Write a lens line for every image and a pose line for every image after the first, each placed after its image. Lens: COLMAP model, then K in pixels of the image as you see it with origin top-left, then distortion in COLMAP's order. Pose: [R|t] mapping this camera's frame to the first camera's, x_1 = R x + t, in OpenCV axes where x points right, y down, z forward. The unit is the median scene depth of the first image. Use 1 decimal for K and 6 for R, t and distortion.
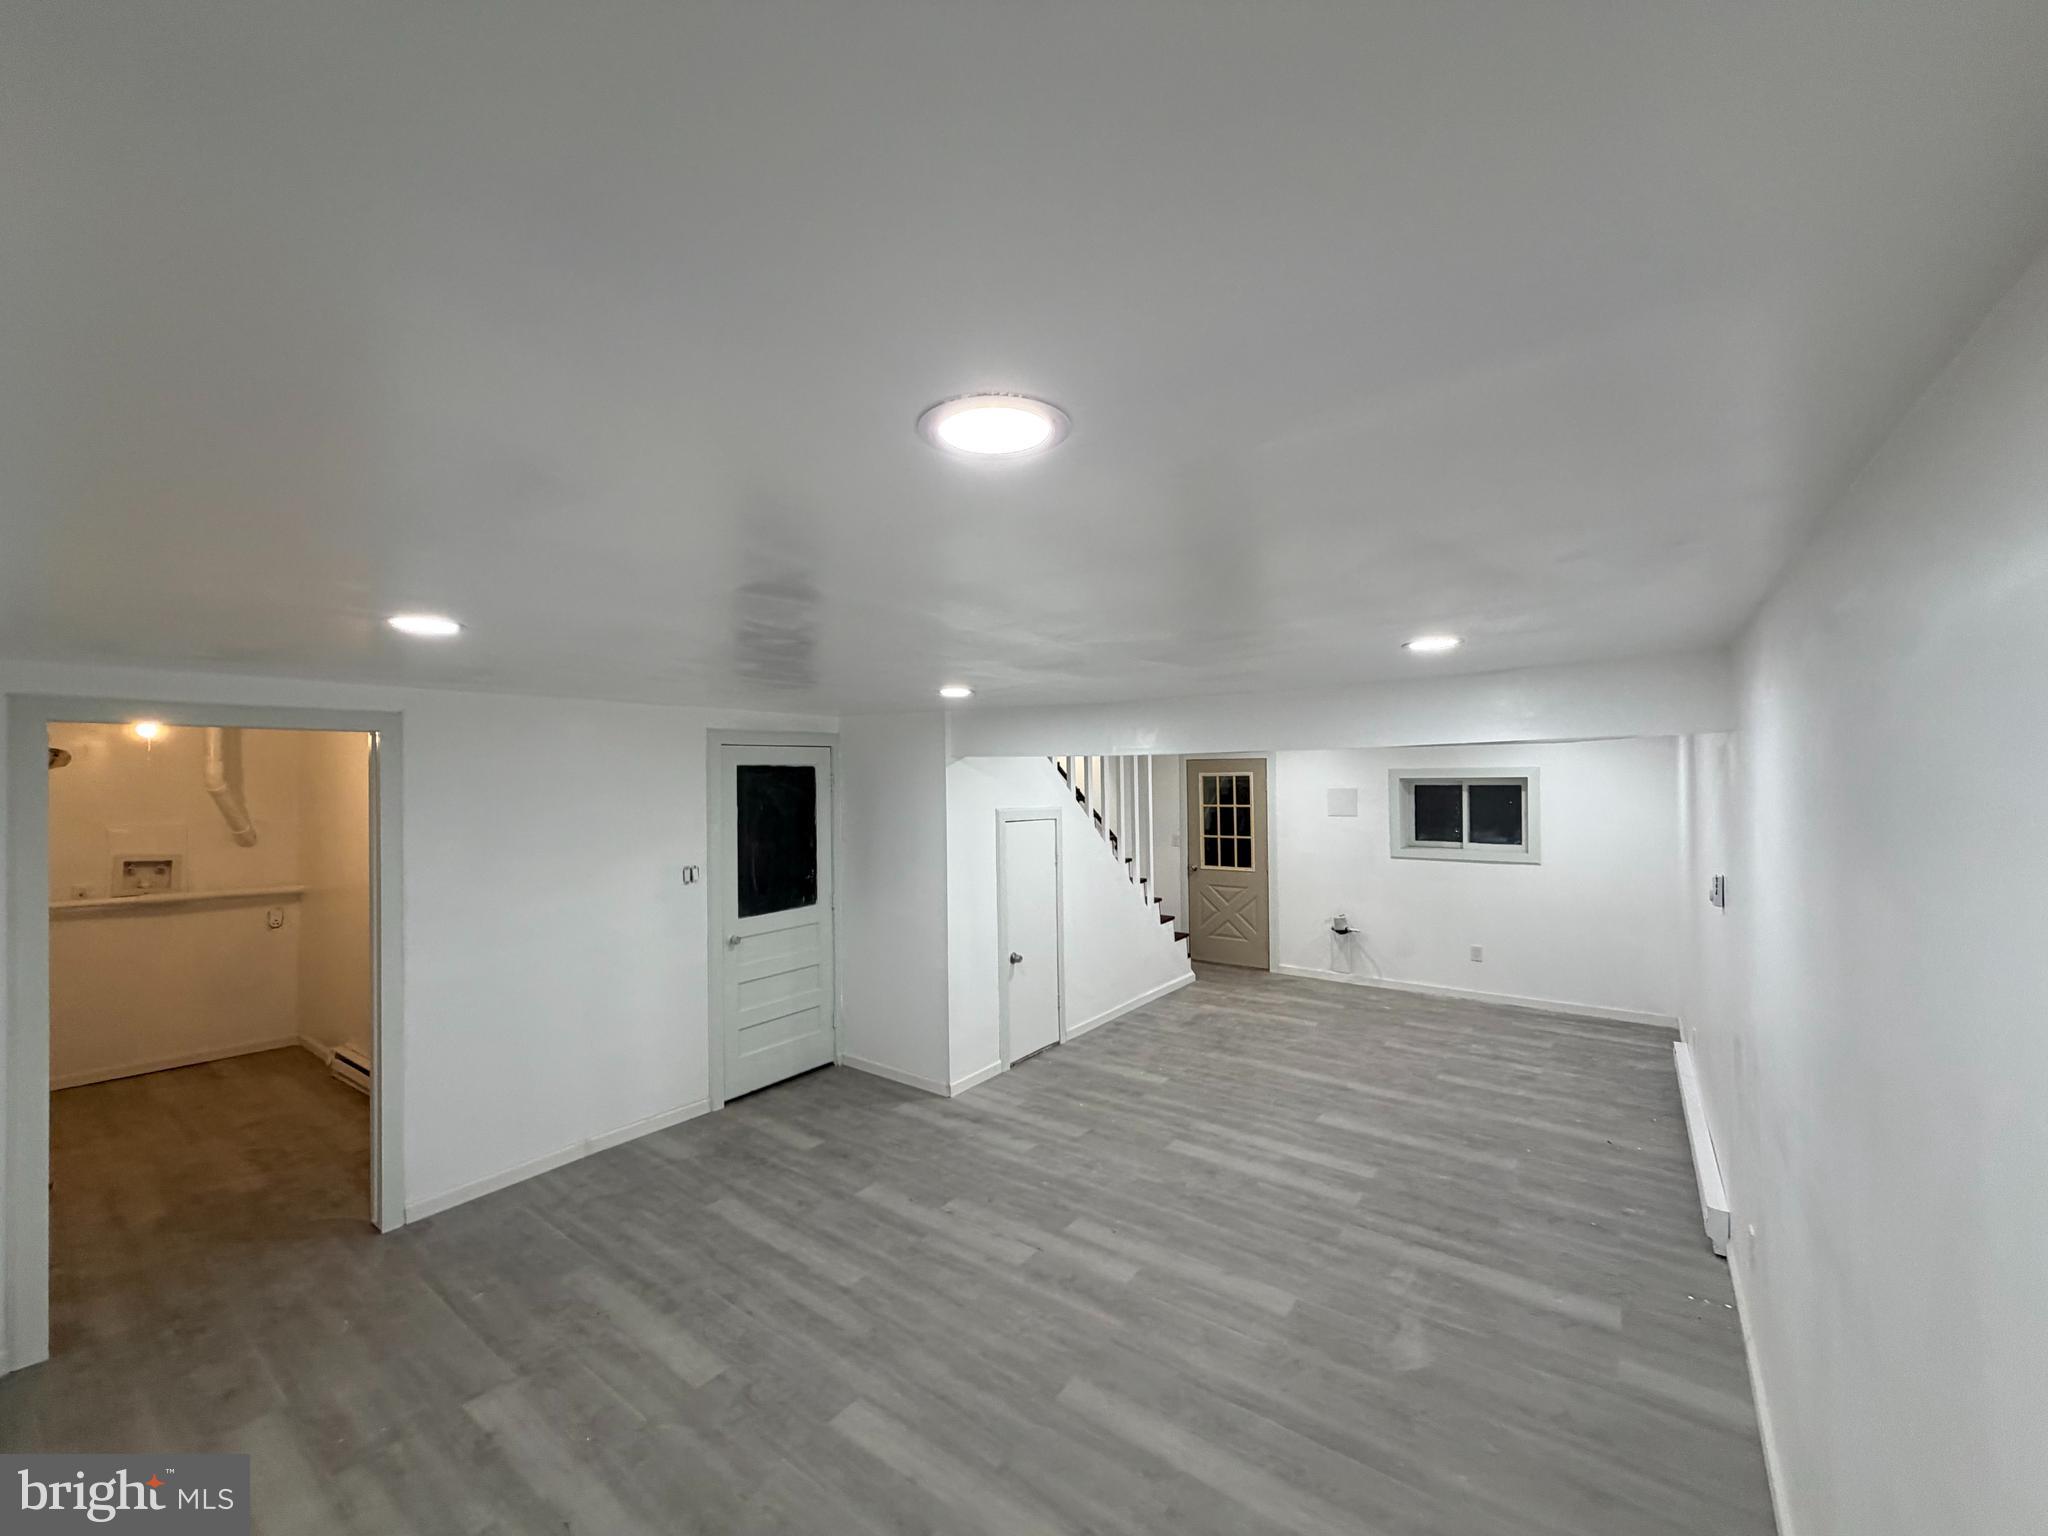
lens RADIAL K [[815.3, 0, 1015.8], [0, 815.3, 772.8], [0, 0, 1]] dist [-0.001151, -0.000005]
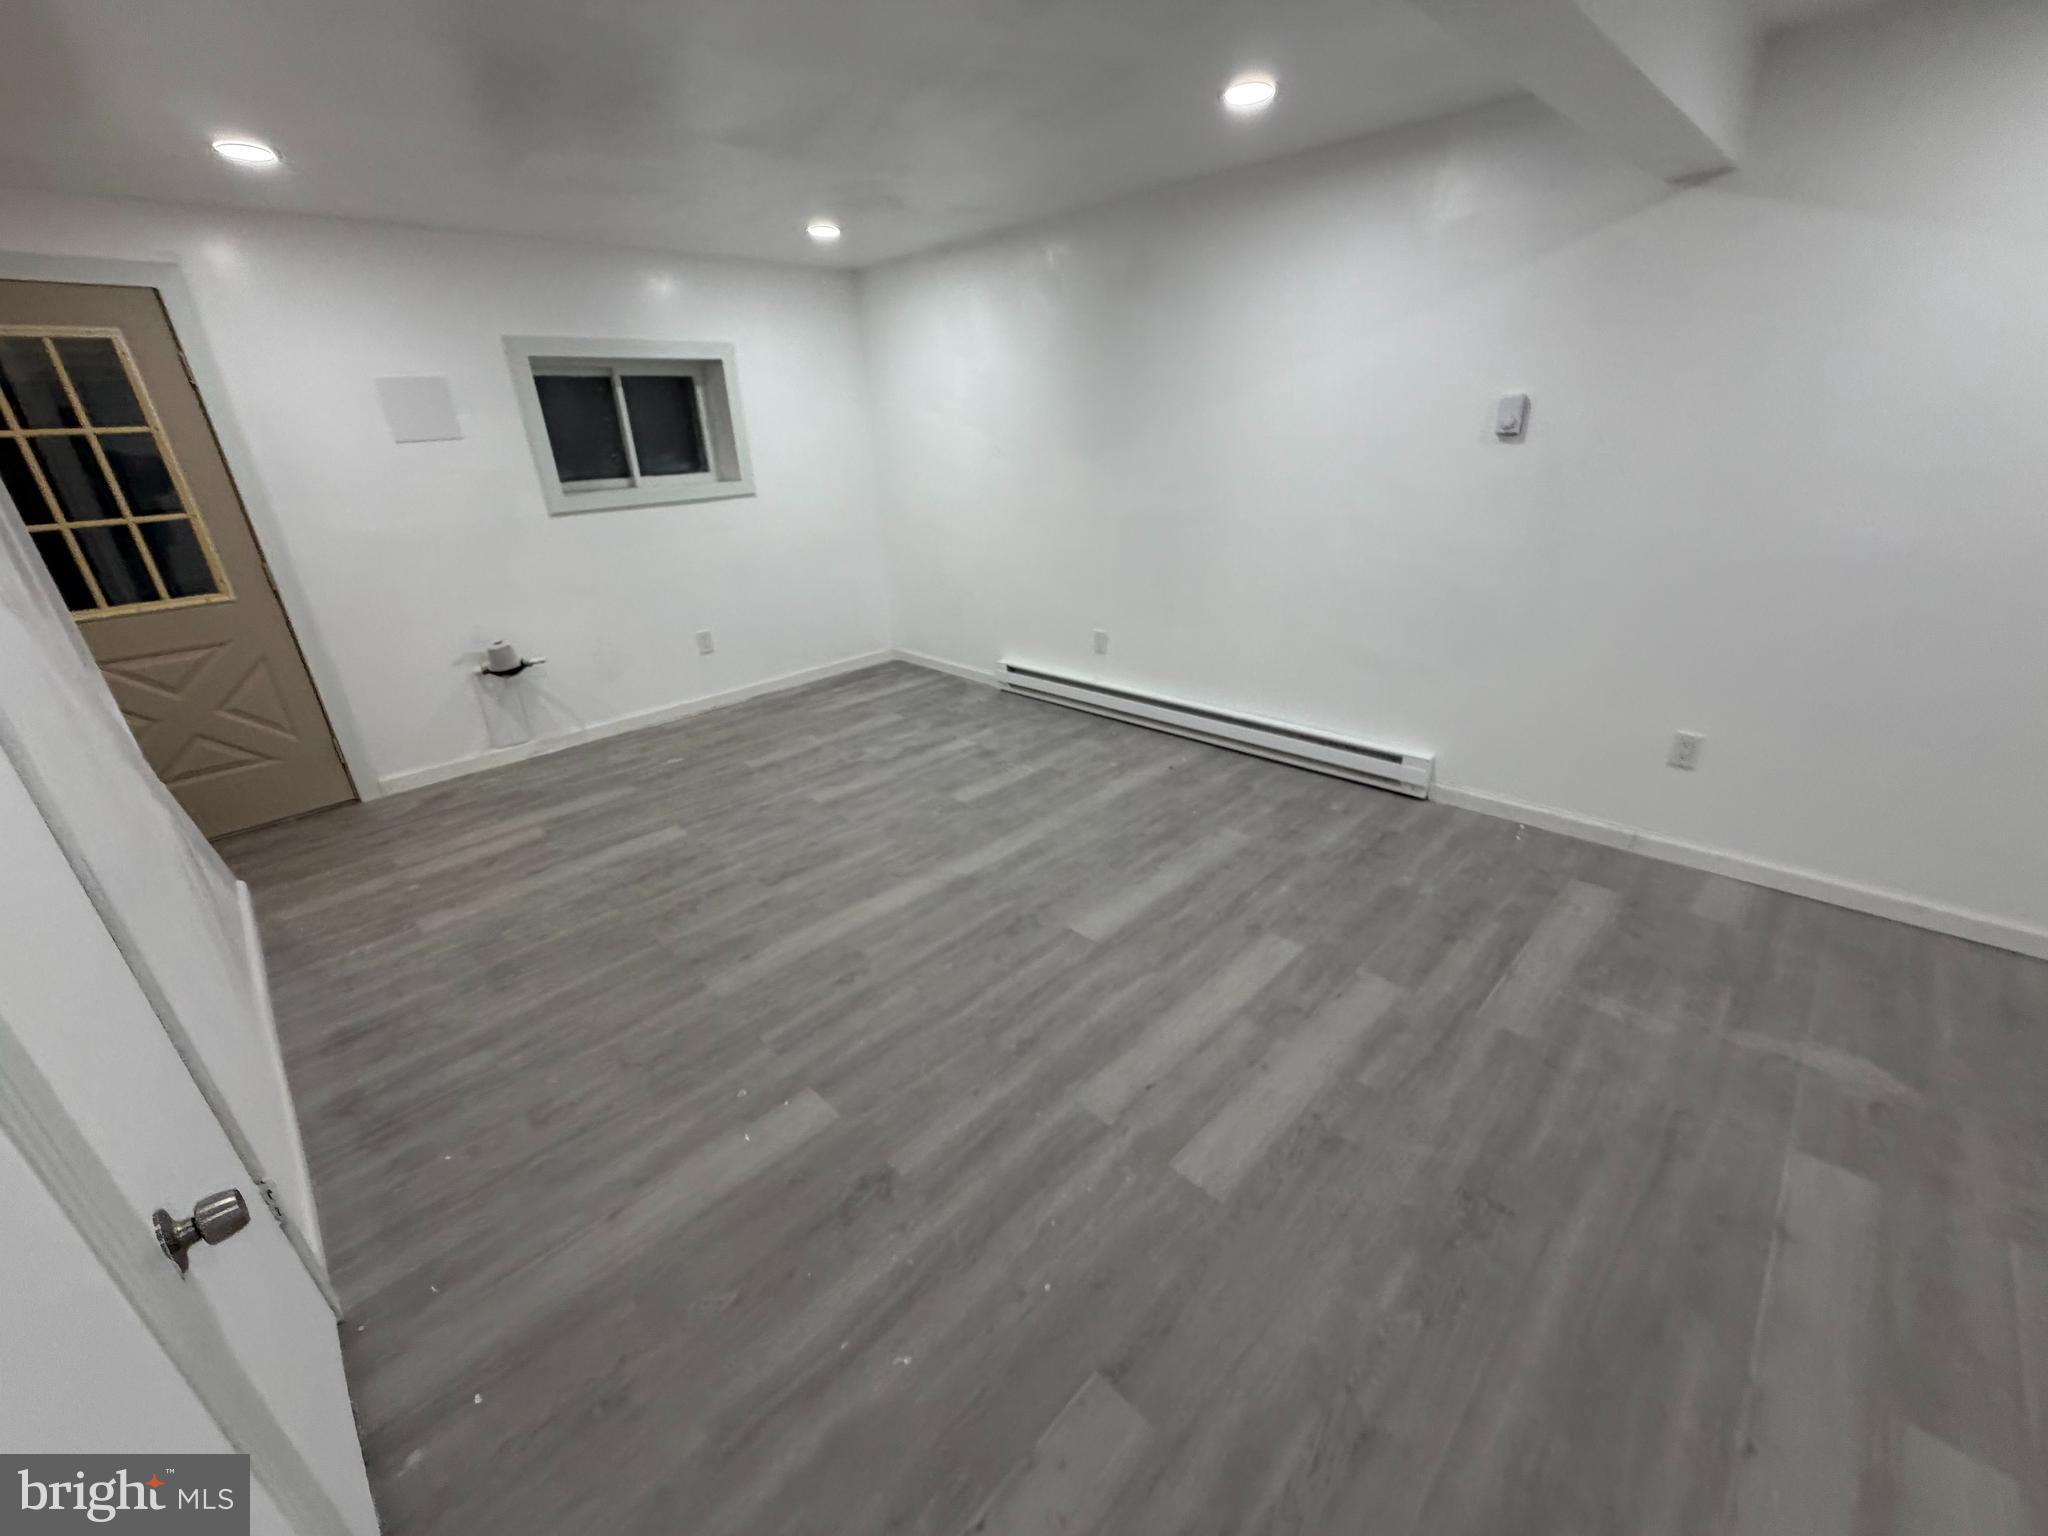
lens RADIAL K [[815.3, 0, 1015.8], [0, 815.3, 772.8], [0, 0, 1]] dist [-0.001151, -0.000005]
pose [[0.145461, -0.387554, 0.910298, -0.086970], [0.033792, 0.921494, 0.386921, 0.080011], [-0.988787, -0.025521, 0.147137, 0.785078]]
